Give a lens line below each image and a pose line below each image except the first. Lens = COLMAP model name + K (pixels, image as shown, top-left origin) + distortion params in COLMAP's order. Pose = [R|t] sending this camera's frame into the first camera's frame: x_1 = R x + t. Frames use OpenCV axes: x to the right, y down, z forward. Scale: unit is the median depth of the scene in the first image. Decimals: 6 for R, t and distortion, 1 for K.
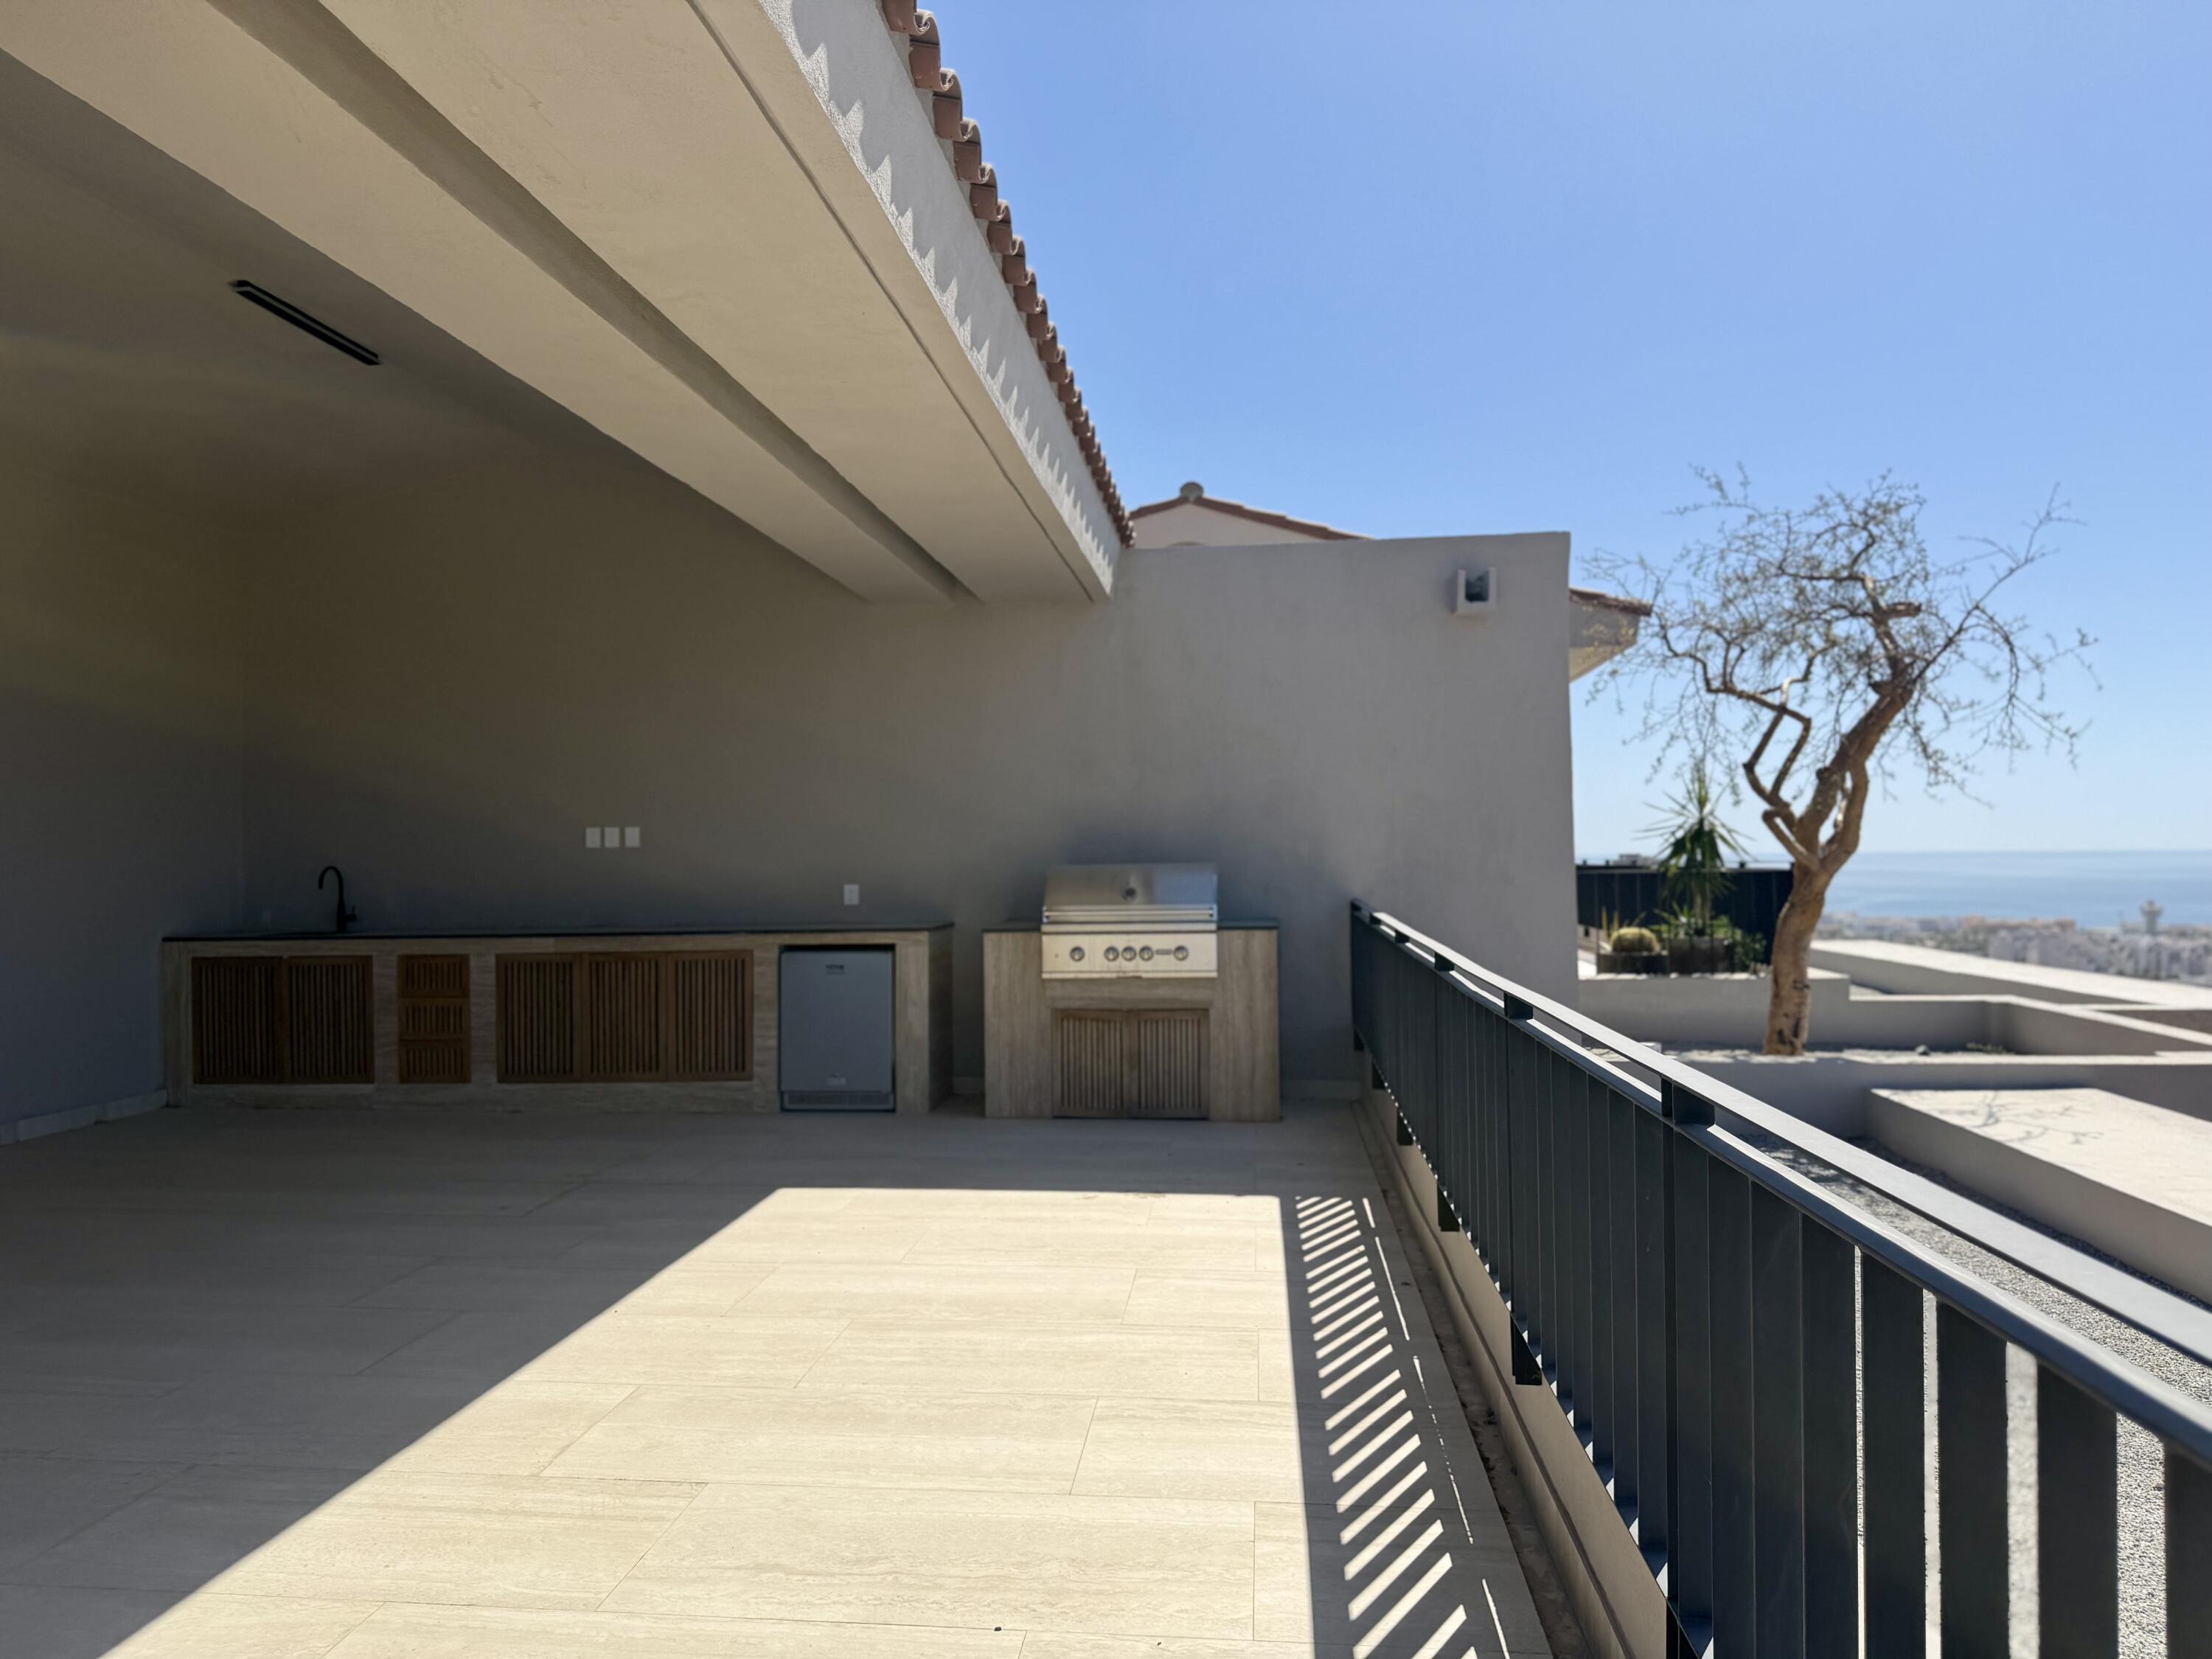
lens RADIAL K [[1553.9, 0, 1108.8], [0, 1553.9, 848.9], [0, 0, 1]] dist [0.066086, -0.086526]
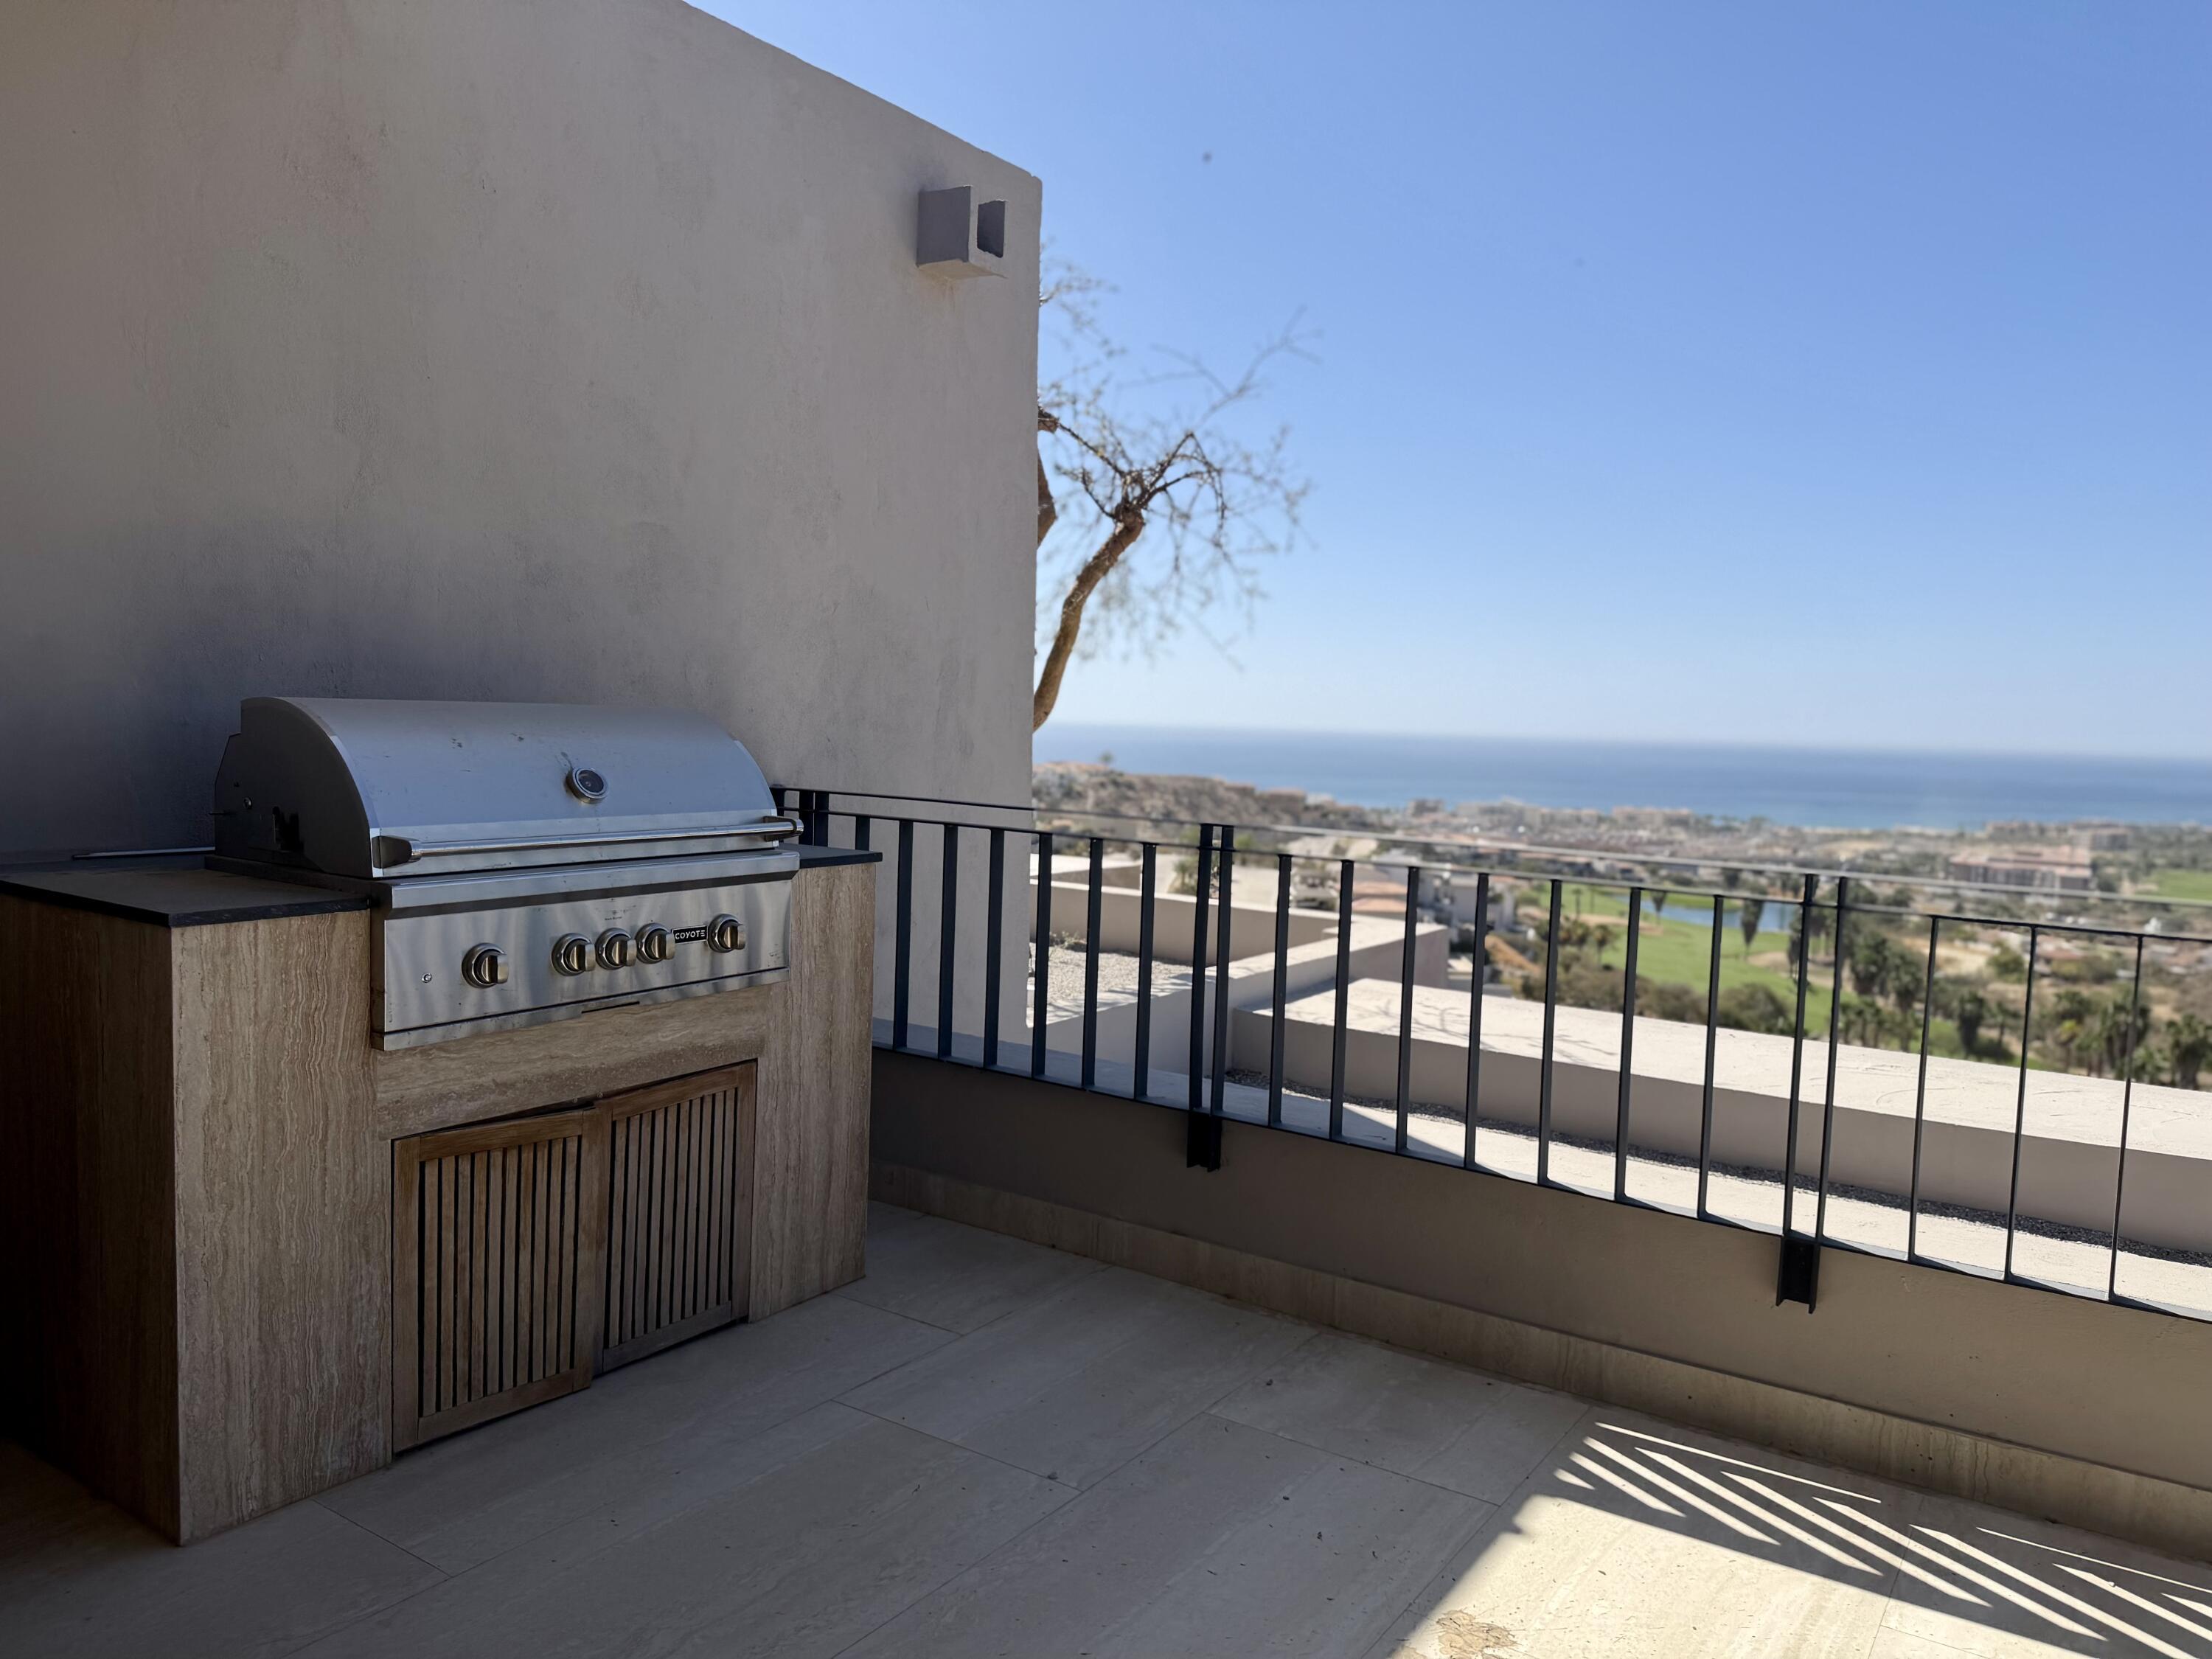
lens RADIAL K [[1553.9, 0, 1138.6], [0, 1553.9, 820.2], [0, 0, 1]] dist [0.055149, -0.085905]
pose [[0.464865, -0.033961, 0.884730, -0.252935], [-0.038064, 0.997574, 0.058292, 0.010542], [-0.884563, -0.060774, 0.462444, 0.710252]]
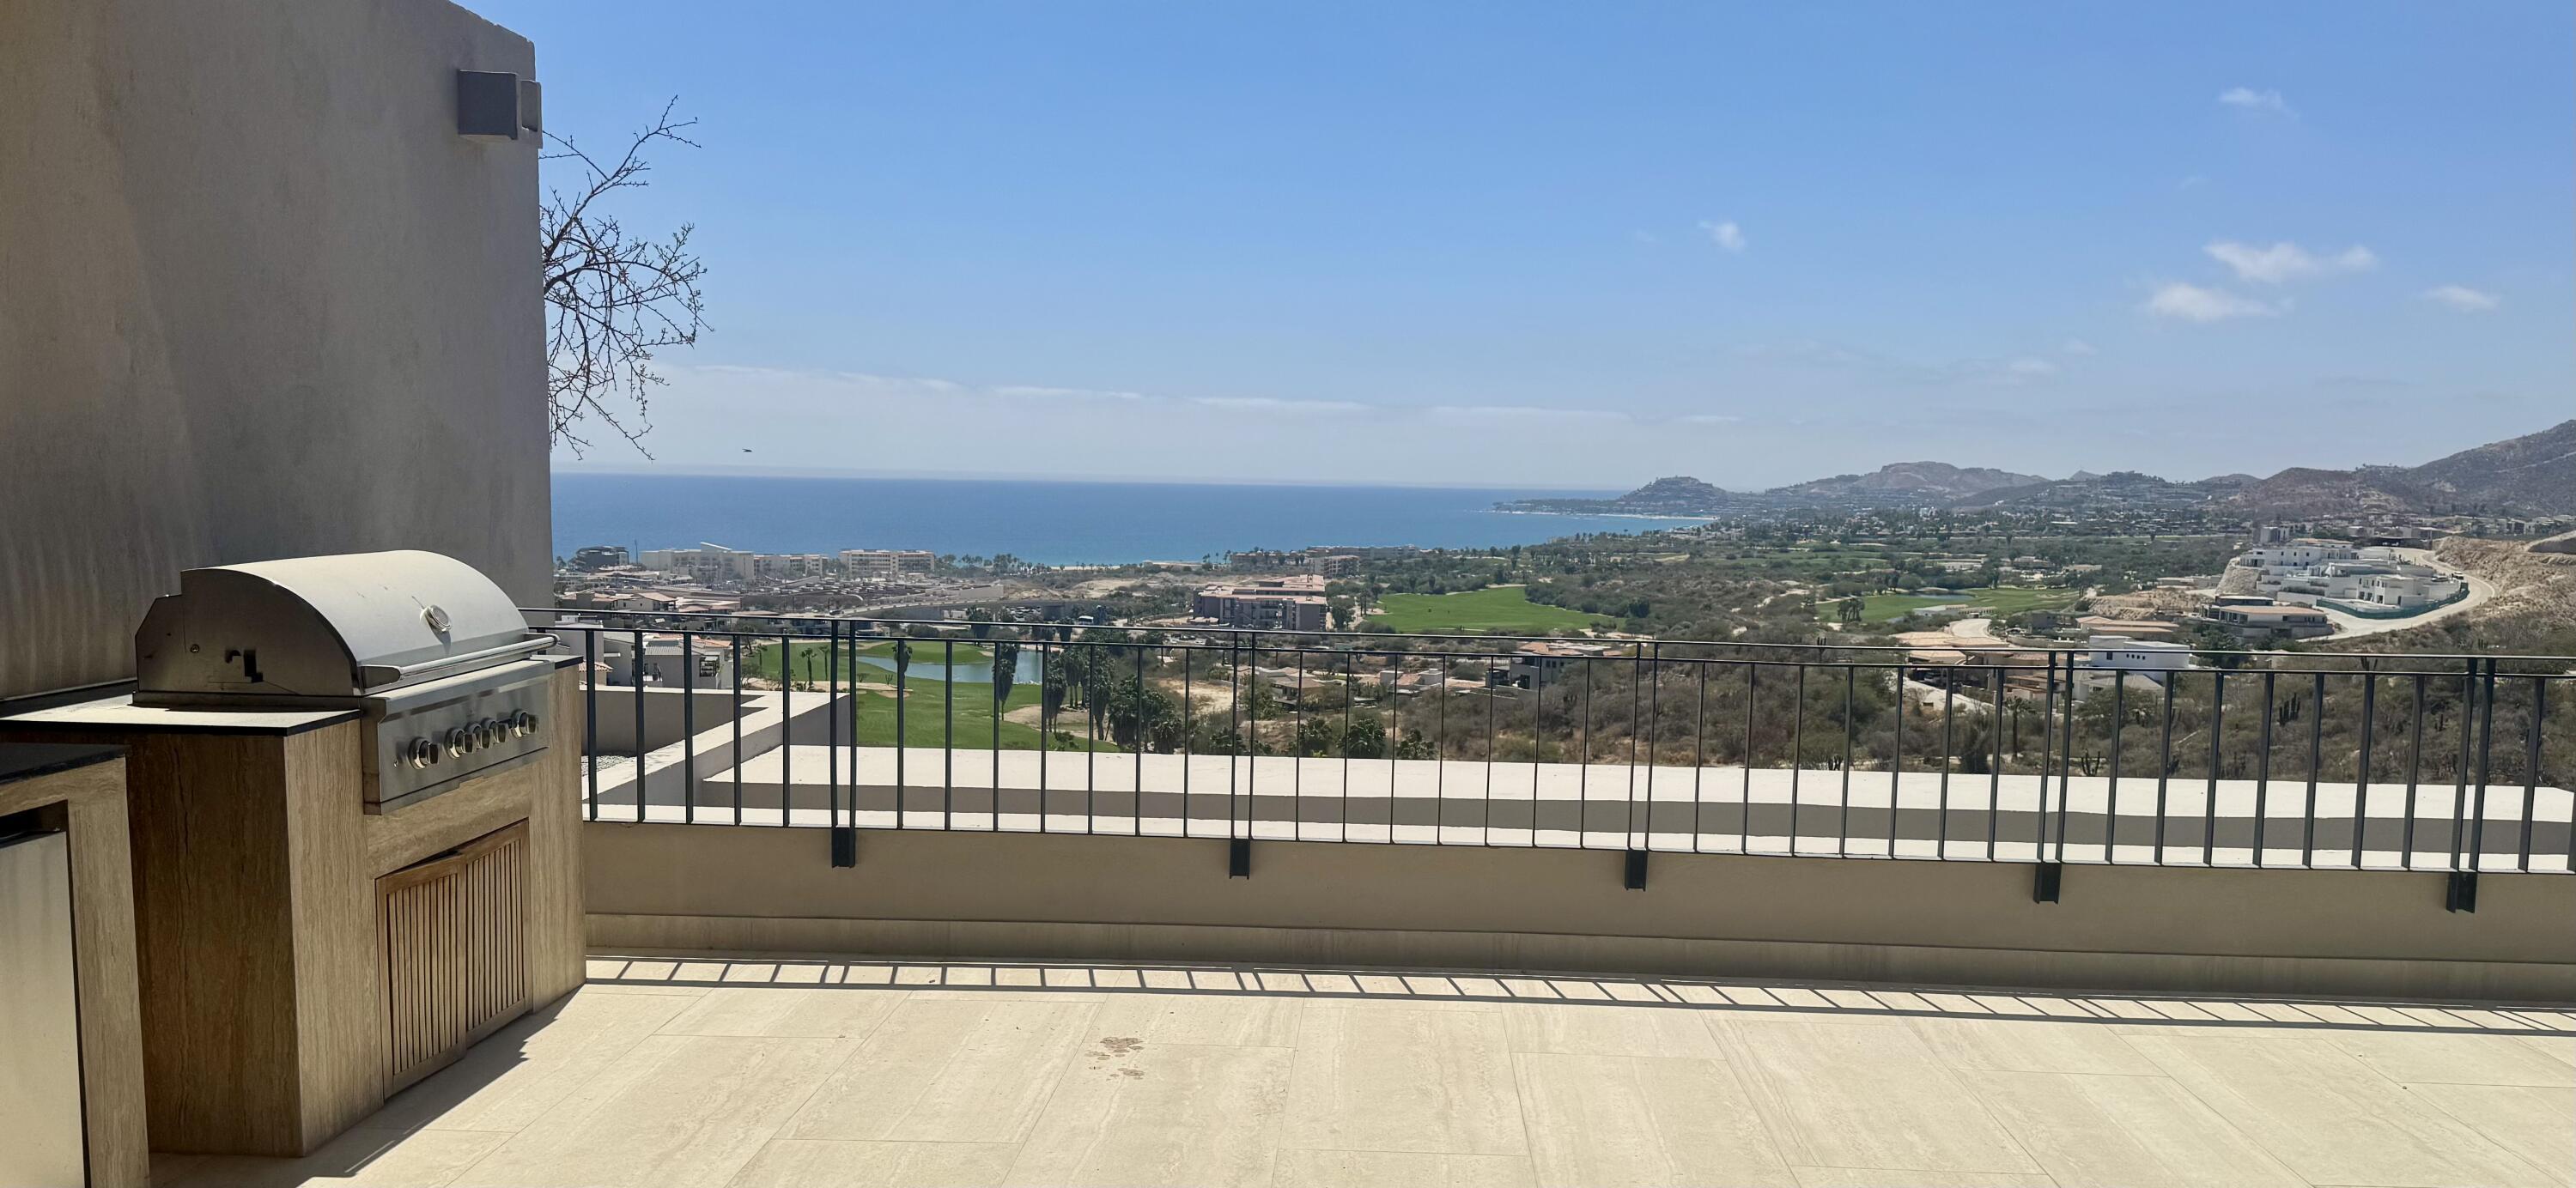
lens RADIAL K [[1856.4, 0, 1340.8], [0, 1856.4, 720.1], [0, 0, 1]] dist [0.123362, -0.187768]
pose [[-0.072729, -0.123870, 0.989630, -0.610420], [-0.020154, 0.992237, 0.122715, -0.019376], [-0.997148, -0.011020, -0.074661, 0.752889]]
